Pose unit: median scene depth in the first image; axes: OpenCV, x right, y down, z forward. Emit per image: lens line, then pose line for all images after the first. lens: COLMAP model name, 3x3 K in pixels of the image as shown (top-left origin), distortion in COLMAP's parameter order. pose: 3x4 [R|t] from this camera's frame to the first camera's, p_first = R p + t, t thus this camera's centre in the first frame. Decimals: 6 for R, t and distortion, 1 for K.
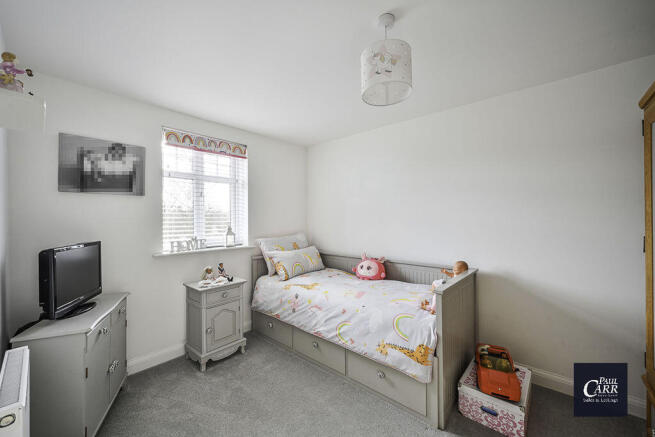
lens RADIAL K [[268.6, 0, 327.5], [0, 268.6, 218.5], [0, 0, 1]] dist [0.000014, -0.000031]
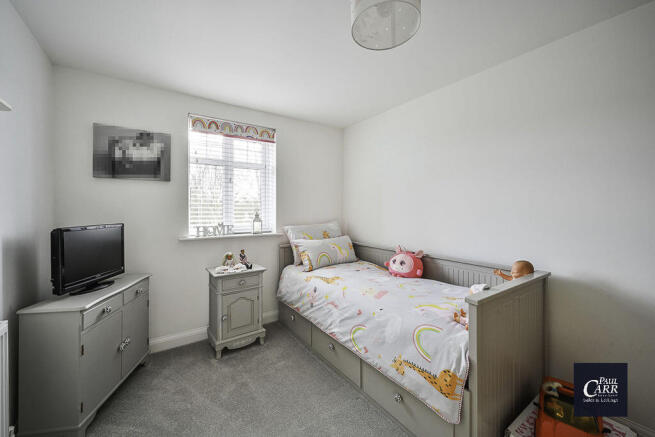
lens RADIAL K [[264.2, 0, 328.5], [0, 264.2, 212.1], [0, 0, 1]] dist [-0.000222, 0.000025]
pose [[0.968404, 0.007011, -0.249289, 0.155811], [-0.005208, 0.999955, 0.007891, 0.021938], [0.249333, -0.006343, 0.968397, 0.159135]]
